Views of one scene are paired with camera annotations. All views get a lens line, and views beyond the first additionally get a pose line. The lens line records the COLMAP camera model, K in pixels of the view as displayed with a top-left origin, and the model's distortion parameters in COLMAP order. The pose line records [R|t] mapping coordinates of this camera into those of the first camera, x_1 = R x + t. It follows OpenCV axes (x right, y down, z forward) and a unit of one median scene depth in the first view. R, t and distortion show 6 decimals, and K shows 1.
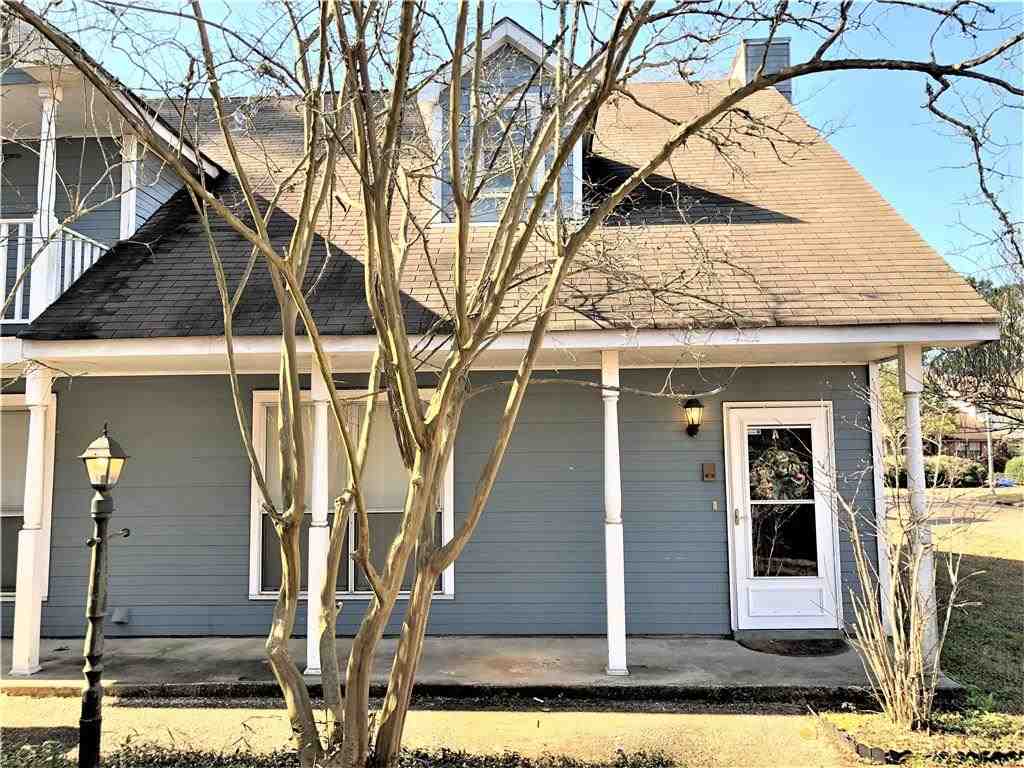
lens RADIAL K [[835.7, 0, 510.6], [0, 835.7, 383.1], [0, 0, 1]] dist [0.019480, -0.008459]
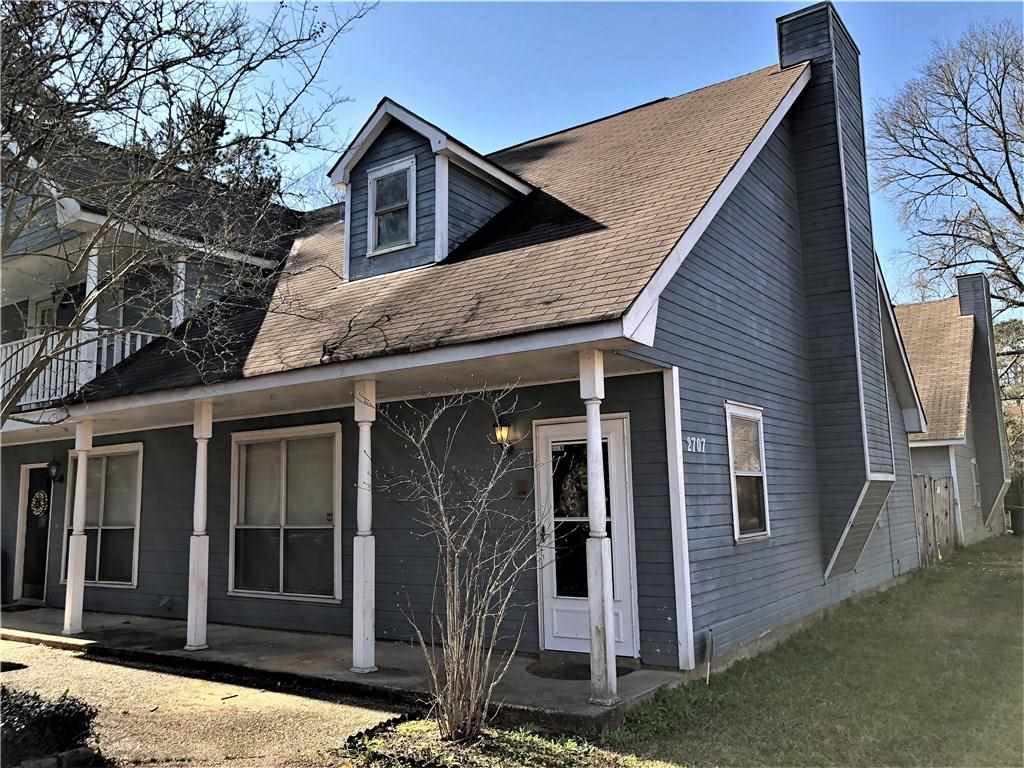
lens RADIAL K [[835.7, 0, 509.1], [0, 835.7, 380.8], [0, 0, 1]] dist [0.019480, -0.008459]
pose [[0.849531, -0.083330, -0.520916, 0.818073], [0.058888, 0.996254, -0.063332, 0.040736], [0.524242, 0.023127, 0.851255, 0.135016]]
